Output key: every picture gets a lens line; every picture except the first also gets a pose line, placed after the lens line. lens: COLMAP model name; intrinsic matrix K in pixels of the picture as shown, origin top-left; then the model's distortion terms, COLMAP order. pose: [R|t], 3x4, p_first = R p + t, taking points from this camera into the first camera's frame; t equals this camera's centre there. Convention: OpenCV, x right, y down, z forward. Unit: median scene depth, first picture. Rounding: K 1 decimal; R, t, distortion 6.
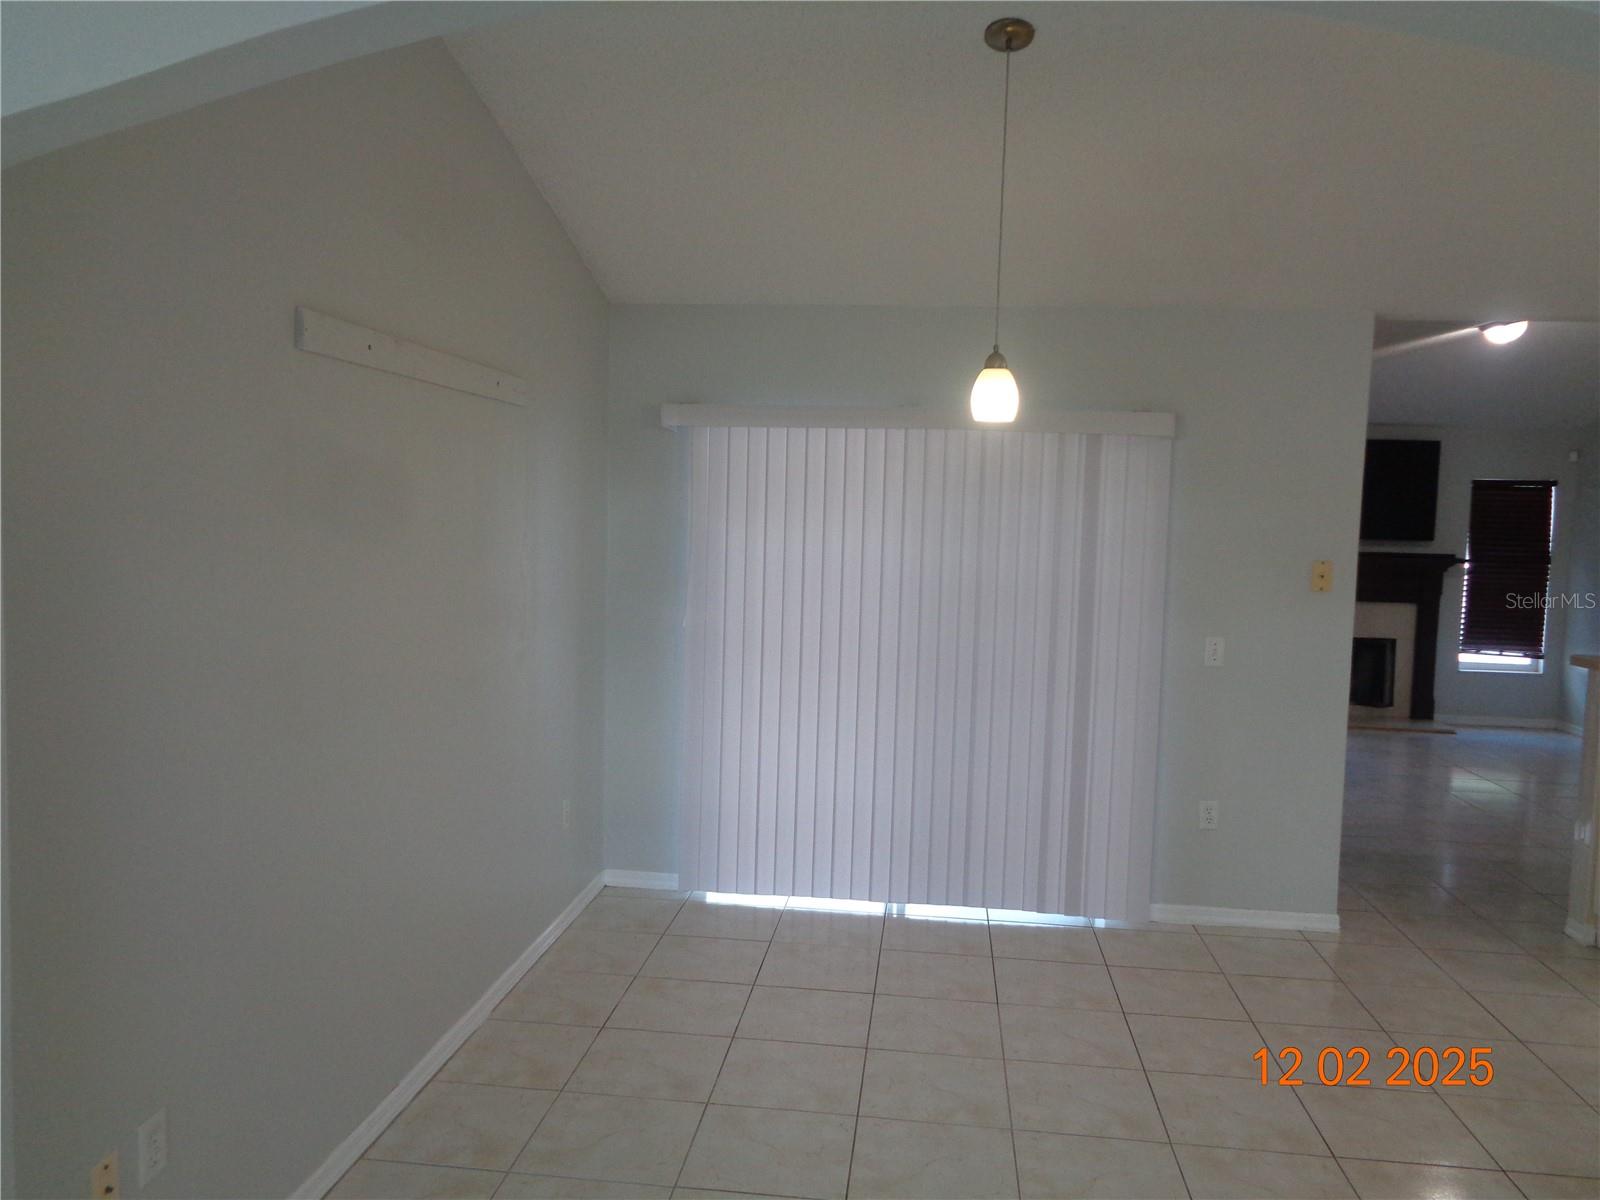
lens RADIAL K [[1192.8, 0, 808.1], [0, 1192.8, 604.9], [0, 0, 1]] dist [-0.000519, 0.003157]
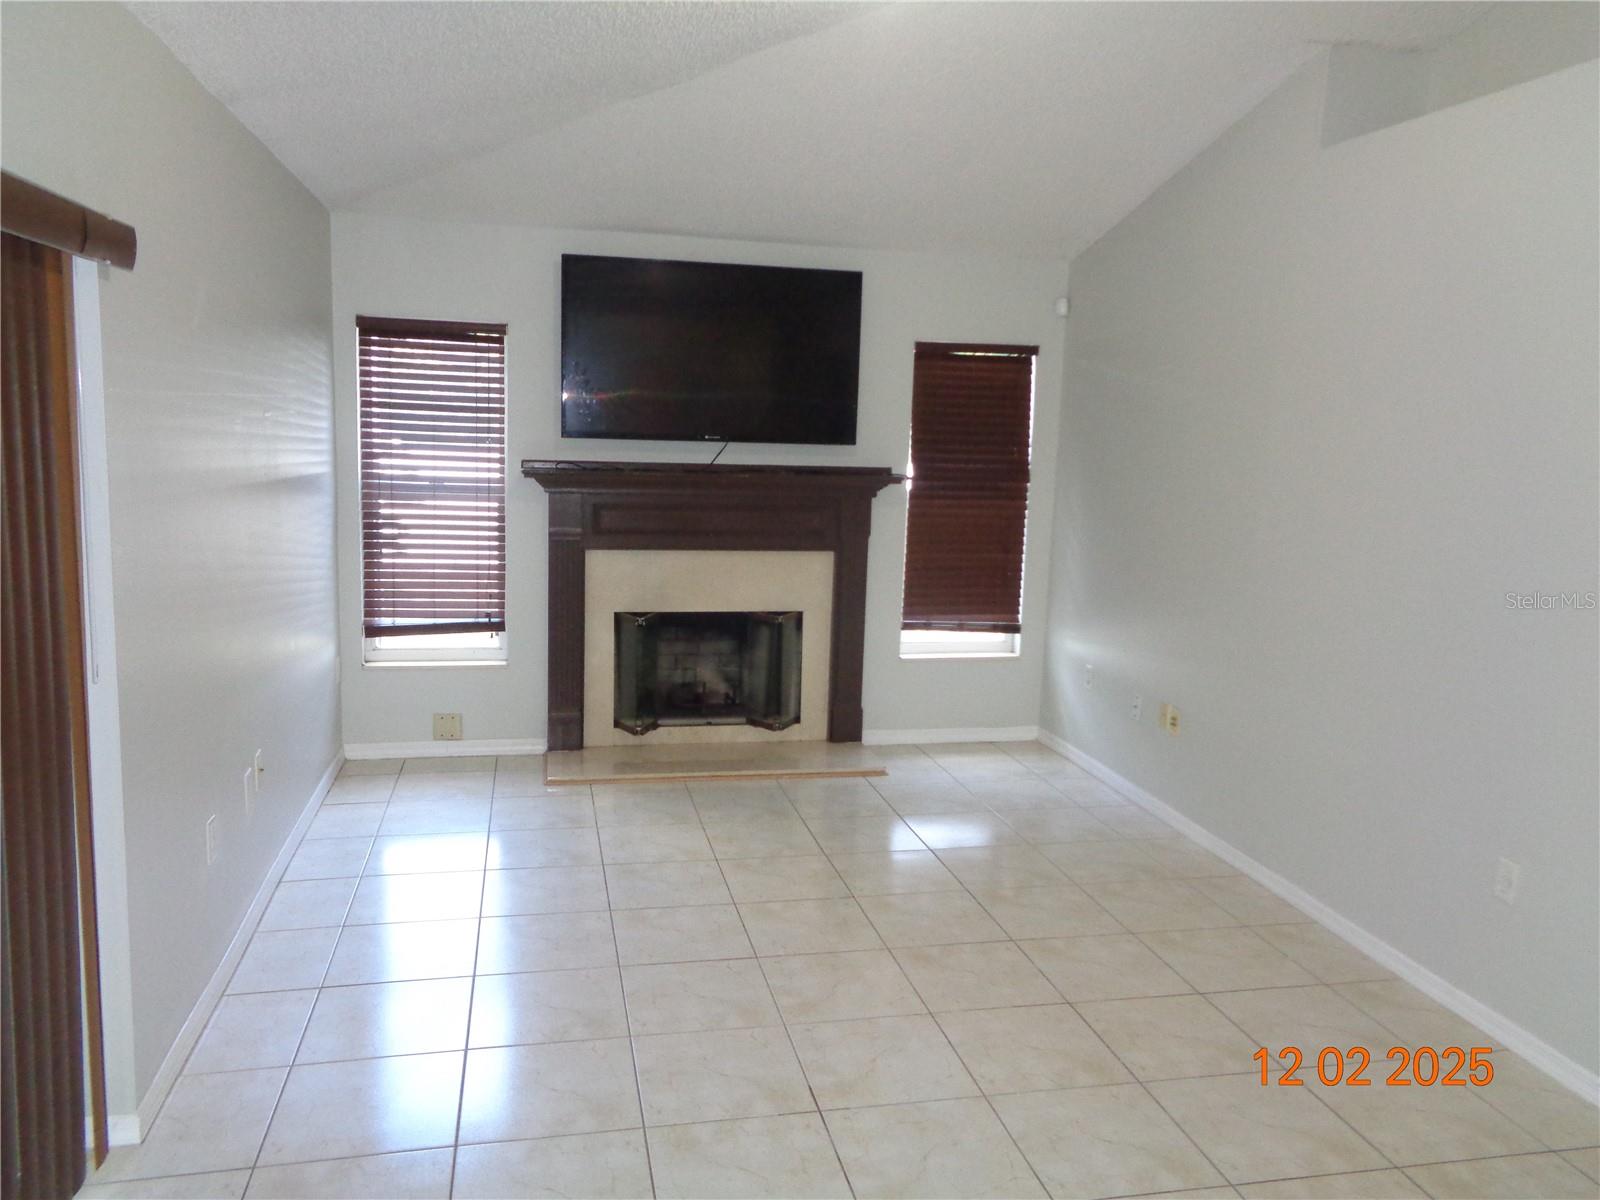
lens RADIAL K [[1192.8, 0, 815.6], [0, 1192.8, 593.8], [0, 0, 1]] dist [-0.000519, 0.003157]
pose [[0.942689, -0.042494, 0.330957, 0.309122], [0.016596, 0.996601, 0.080688, -0.028374], [-0.333261, -0.070572, 0.940190, 0.449569]]
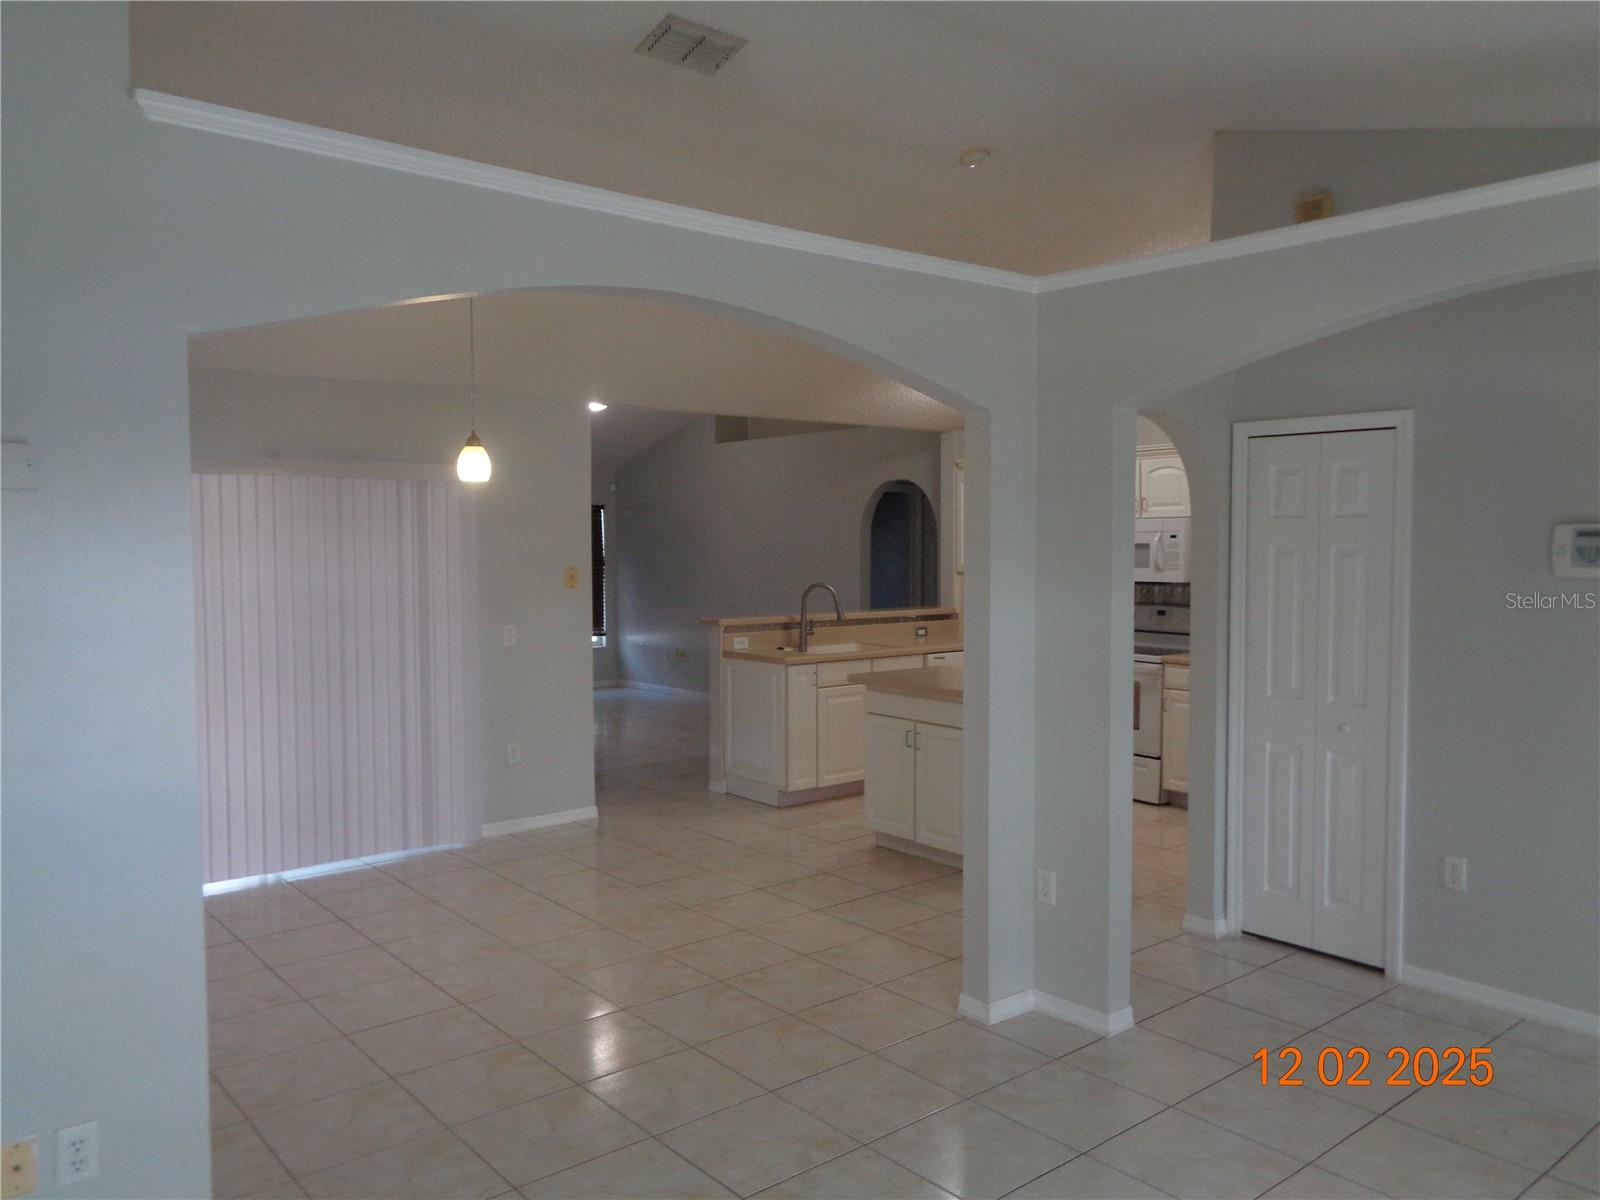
lens RADIAL K [[1192.8, 0, 809.2], [0, 1192.8, 596.7], [0, 0, 1]] dist [-0.000519, 0.003157]
pose [[0.685434, -0.067013, 0.725044, -0.210112], [0.083352, 0.996431, 0.013297, 0.002317], [-0.723348, 0.051319, 0.688574, -0.107723]]
